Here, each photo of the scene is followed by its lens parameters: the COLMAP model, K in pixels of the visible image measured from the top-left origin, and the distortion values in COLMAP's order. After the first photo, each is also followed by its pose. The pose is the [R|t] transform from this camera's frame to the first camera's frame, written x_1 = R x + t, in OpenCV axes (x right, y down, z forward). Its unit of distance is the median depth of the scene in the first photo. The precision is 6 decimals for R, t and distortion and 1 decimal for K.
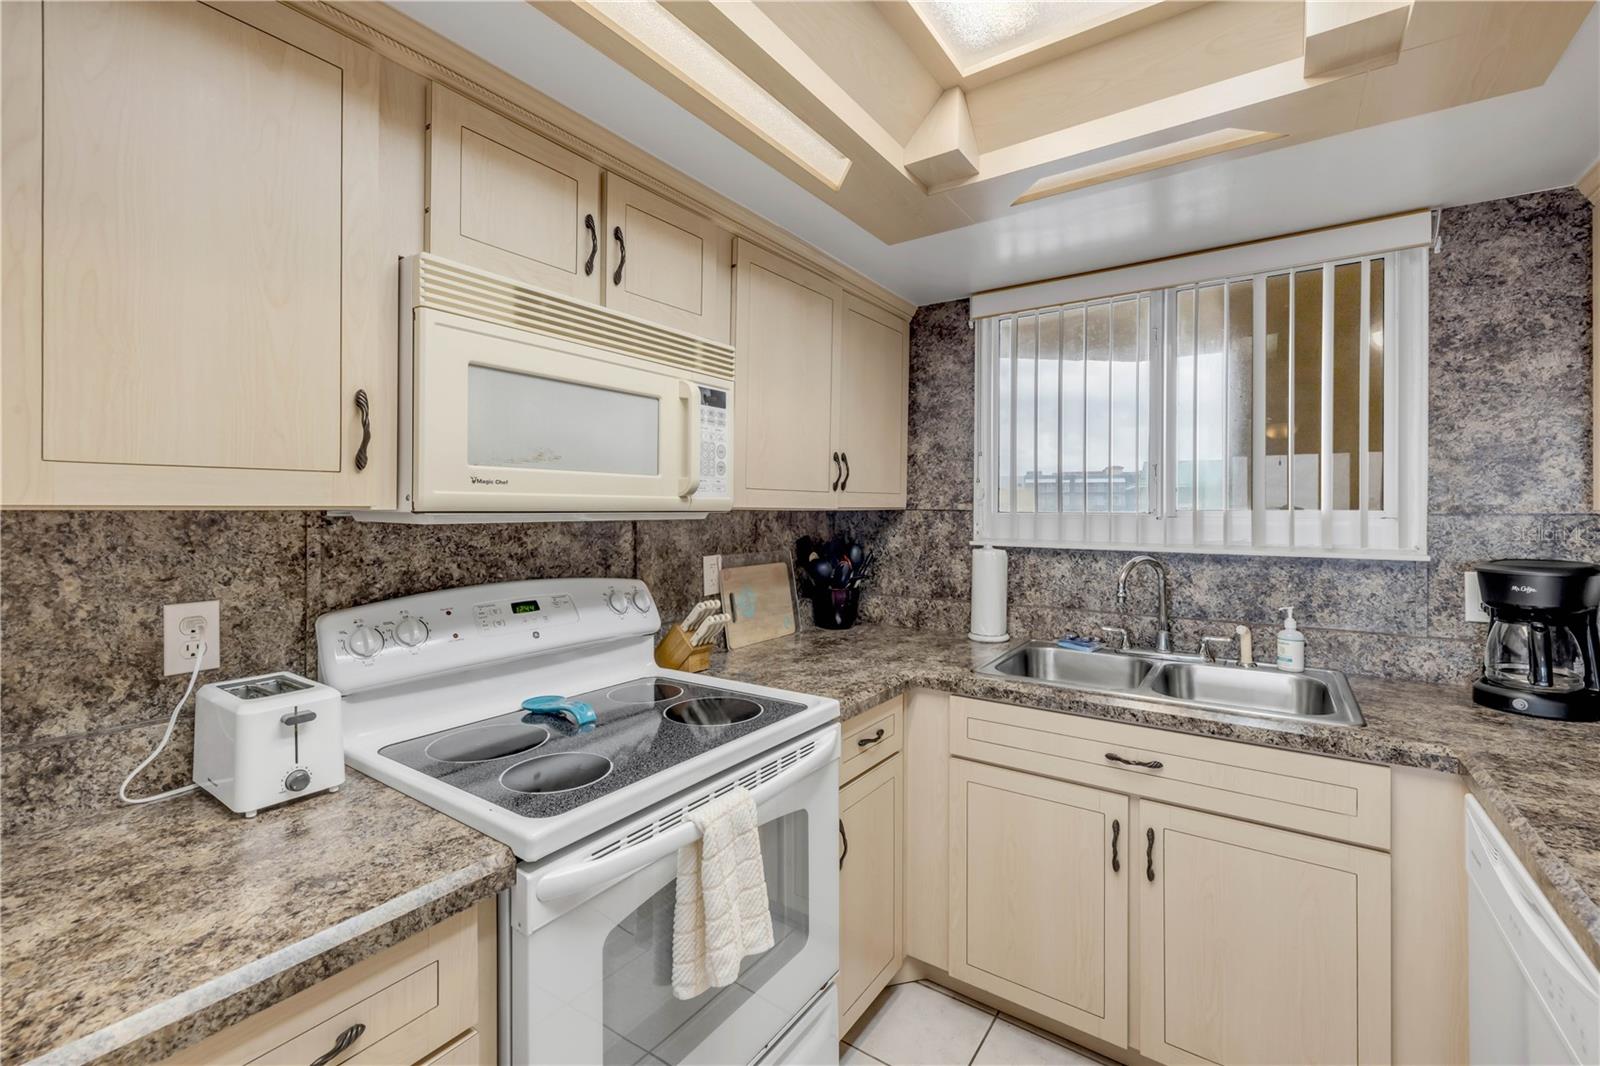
lens RADIAL K [[682.2, 0, 791.4], [0, 682.2, 508.6], [0, 0, 1]] dist [-0.002019, 0.000776]
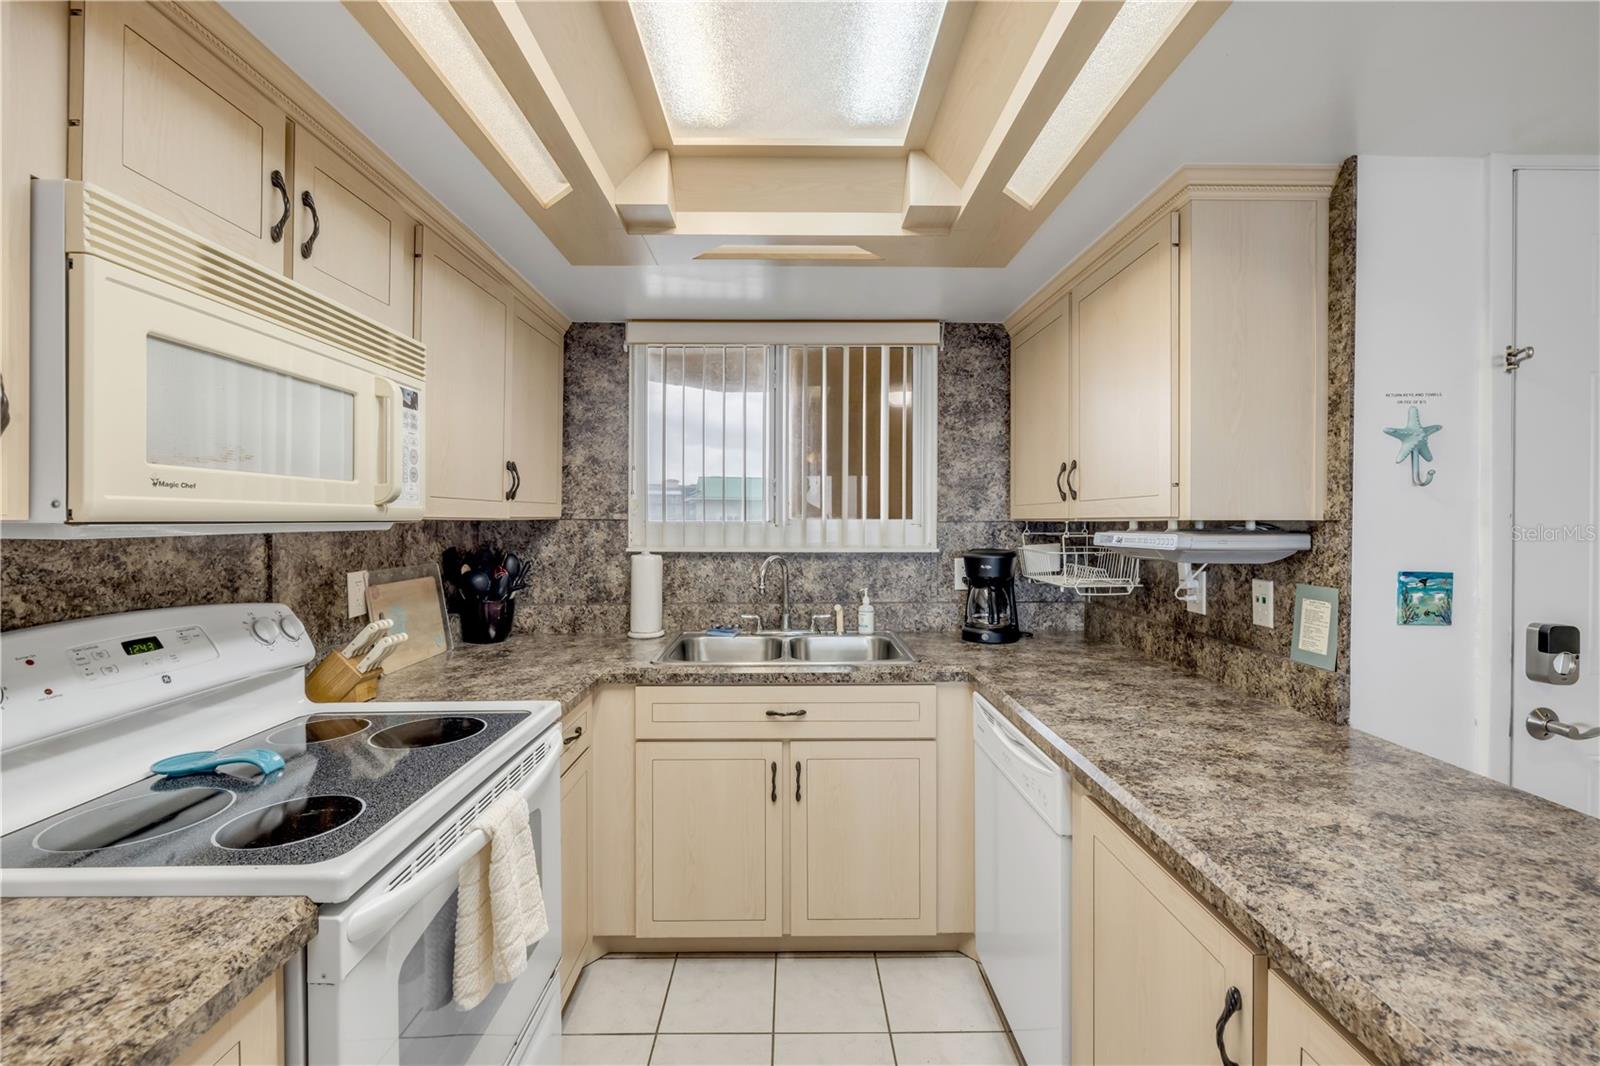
lens RADIAL K [[682.2, 0, 797.2], [0, 682.2, 524.5], [0, 0, 1]] dist [-0.002019, 0.000776]
pose [[0.811063, -0.006492, 0.584923, -0.202732], [0.001054, 0.999953, 0.009638, 0.000172], [-0.584958, -0.007201, 0.811032, -0.049848]]
